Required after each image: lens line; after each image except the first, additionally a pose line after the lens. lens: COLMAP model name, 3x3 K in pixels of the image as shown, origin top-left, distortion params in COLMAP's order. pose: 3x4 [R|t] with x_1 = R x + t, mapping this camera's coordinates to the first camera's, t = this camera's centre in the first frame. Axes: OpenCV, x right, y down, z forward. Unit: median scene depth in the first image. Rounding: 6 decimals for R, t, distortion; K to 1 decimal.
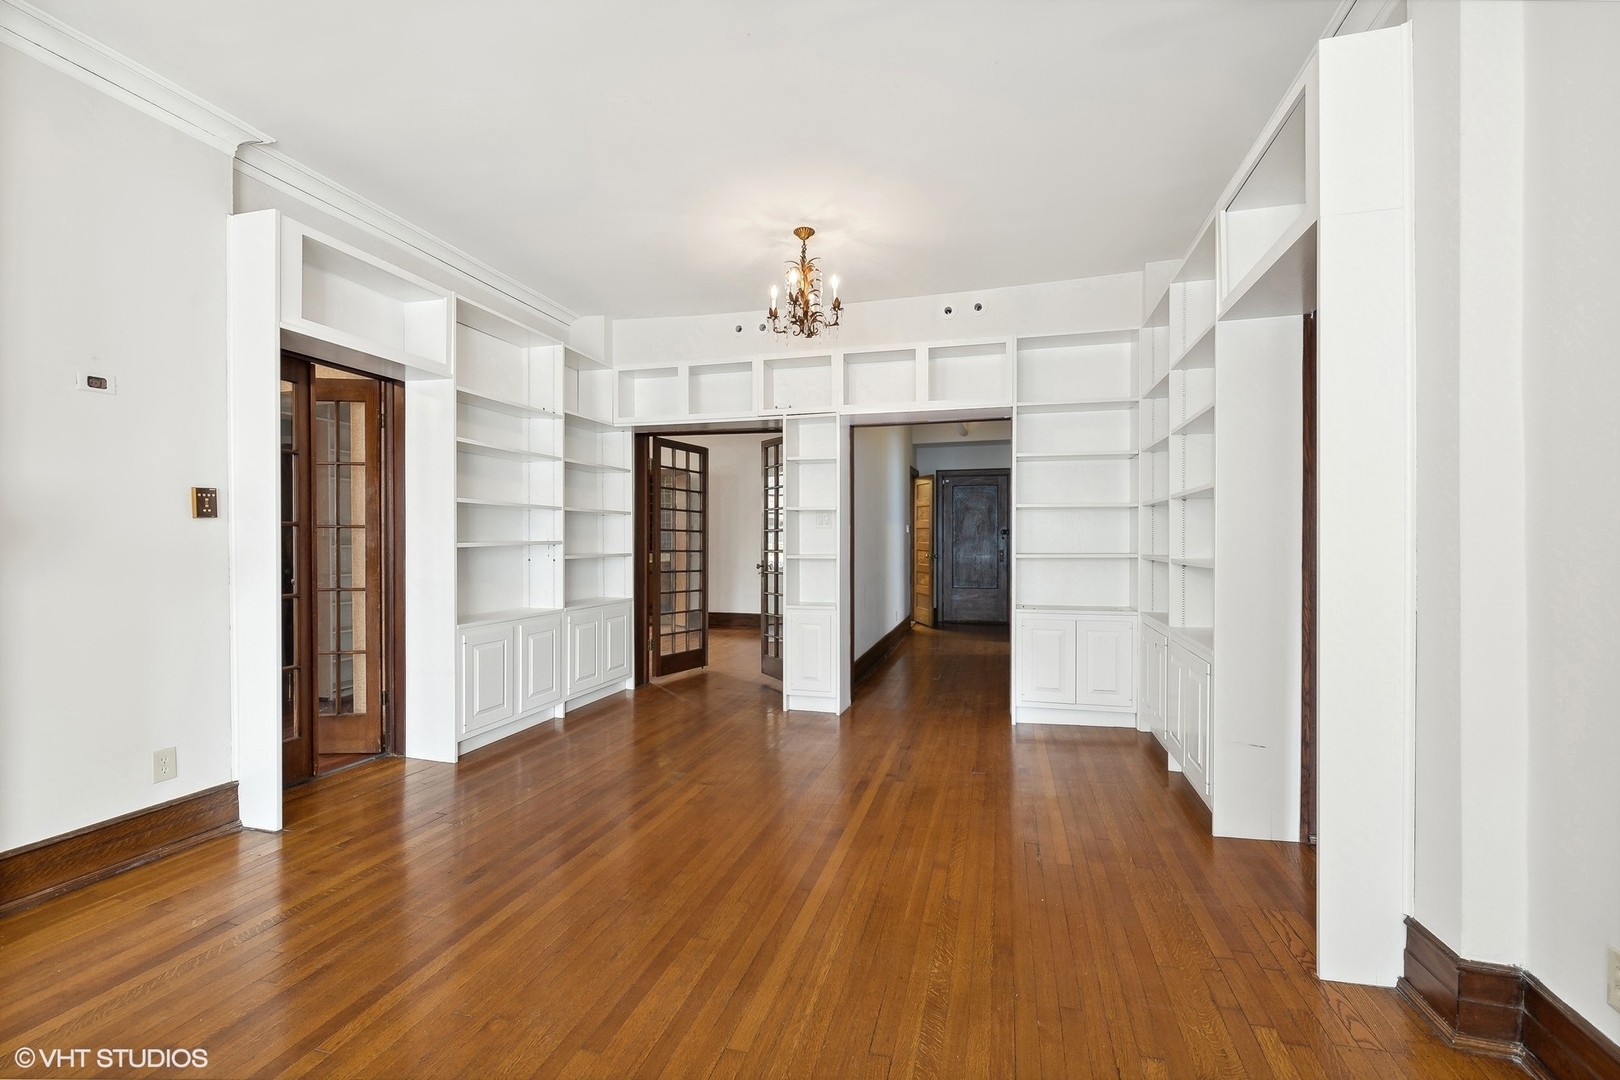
lens RADIAL K [[702.2, 0, 811.9], [0, 702.2, 538.7], [0, 0, 1]] dist [-0.000747, -0.000099]
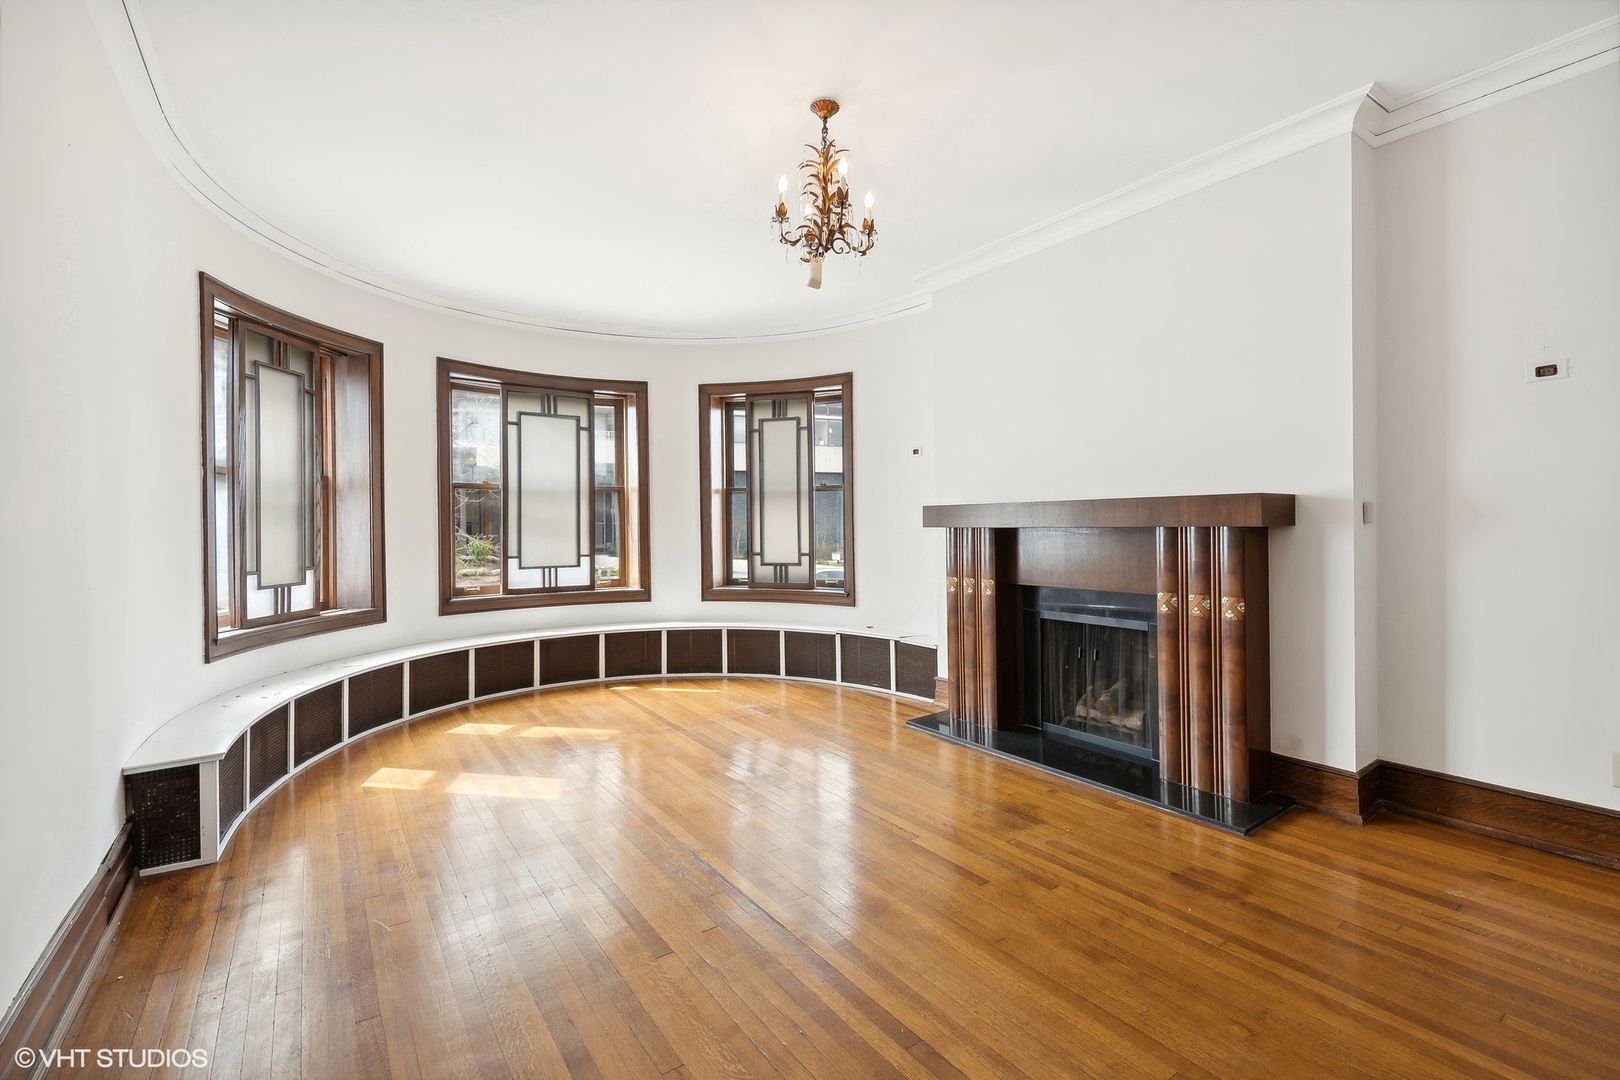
lens RADIAL K [[702.2, 0, 810.4], [0, 702.2, 527.7], [0, 0, 1]] dist [-0.000747, -0.000099]
pose [[-0.637538, 0.007104, -0.770386, 0.465882], [0.008199, 0.999963, 0.002436, -0.002815], [0.770375, -0.004763, -0.637573, 0.814537]]
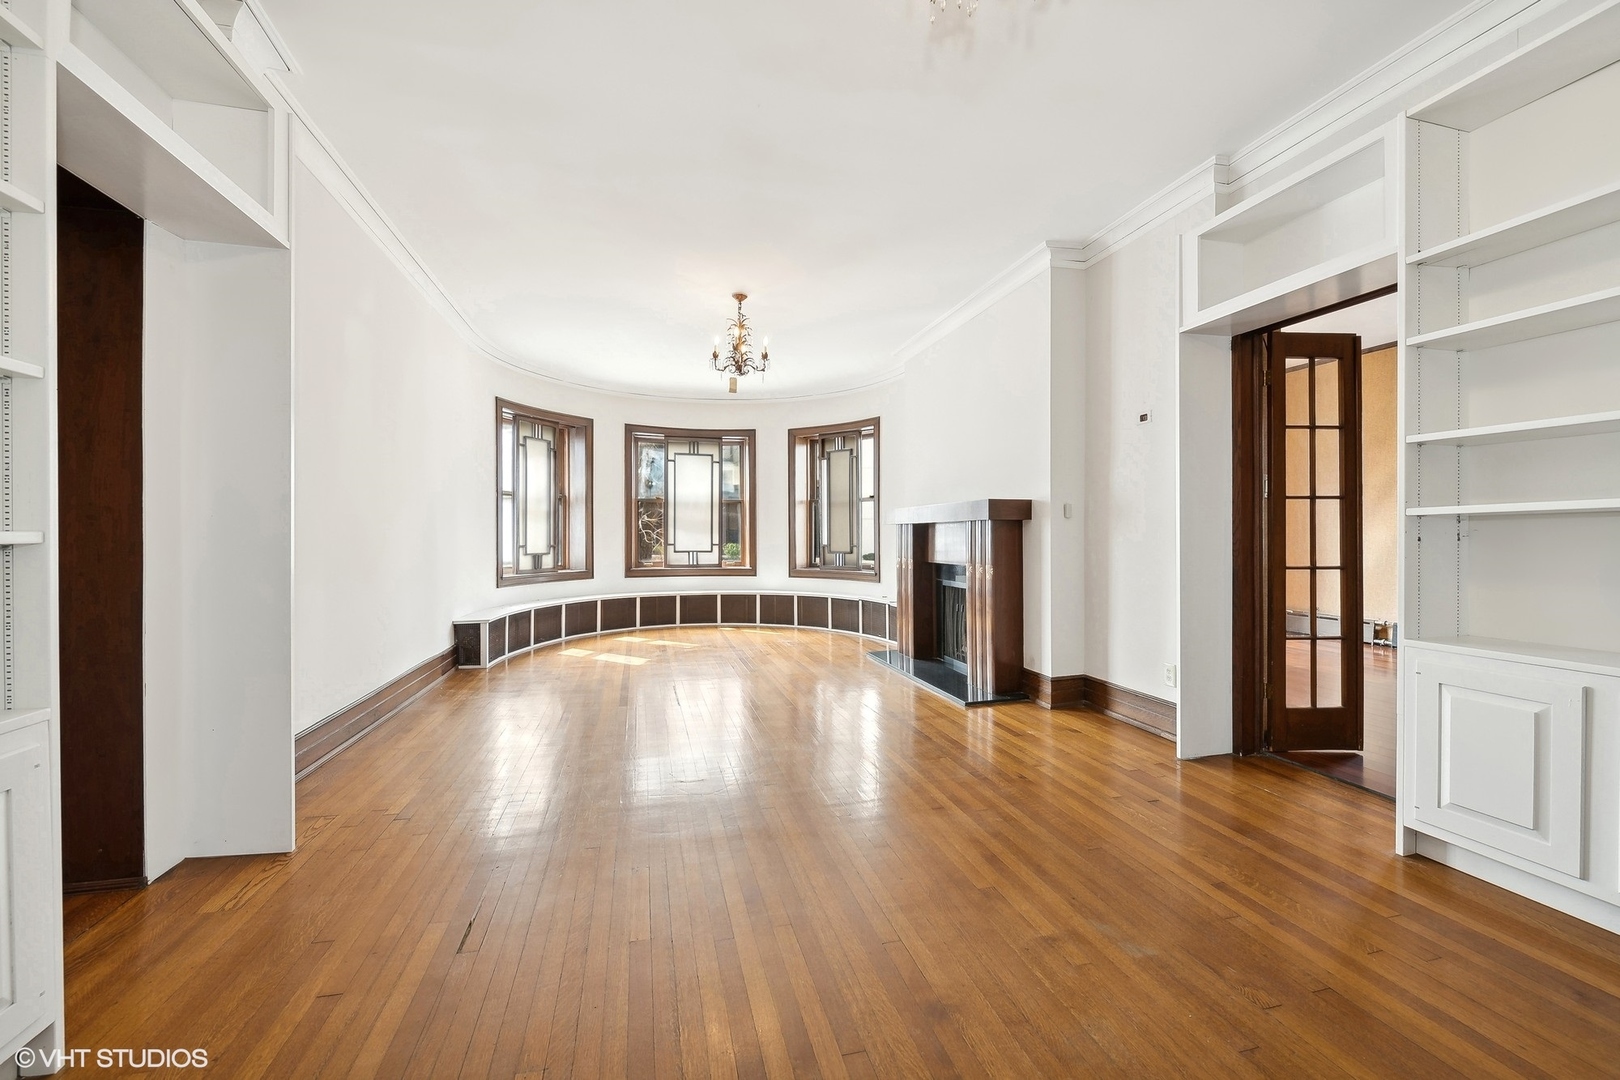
lens RADIAL K [[644.3, 0, 813.0], [0, 644.3, 540.1], [0, 0, 1]] dist [0.000610, -0.001718]
pose [[-0.864571, 0.002603, -0.502504, 0.366909], [-0.000411, 0.999983, 0.005887, 0.047559], [0.502510, 0.005297, -0.864555, 1.873599]]
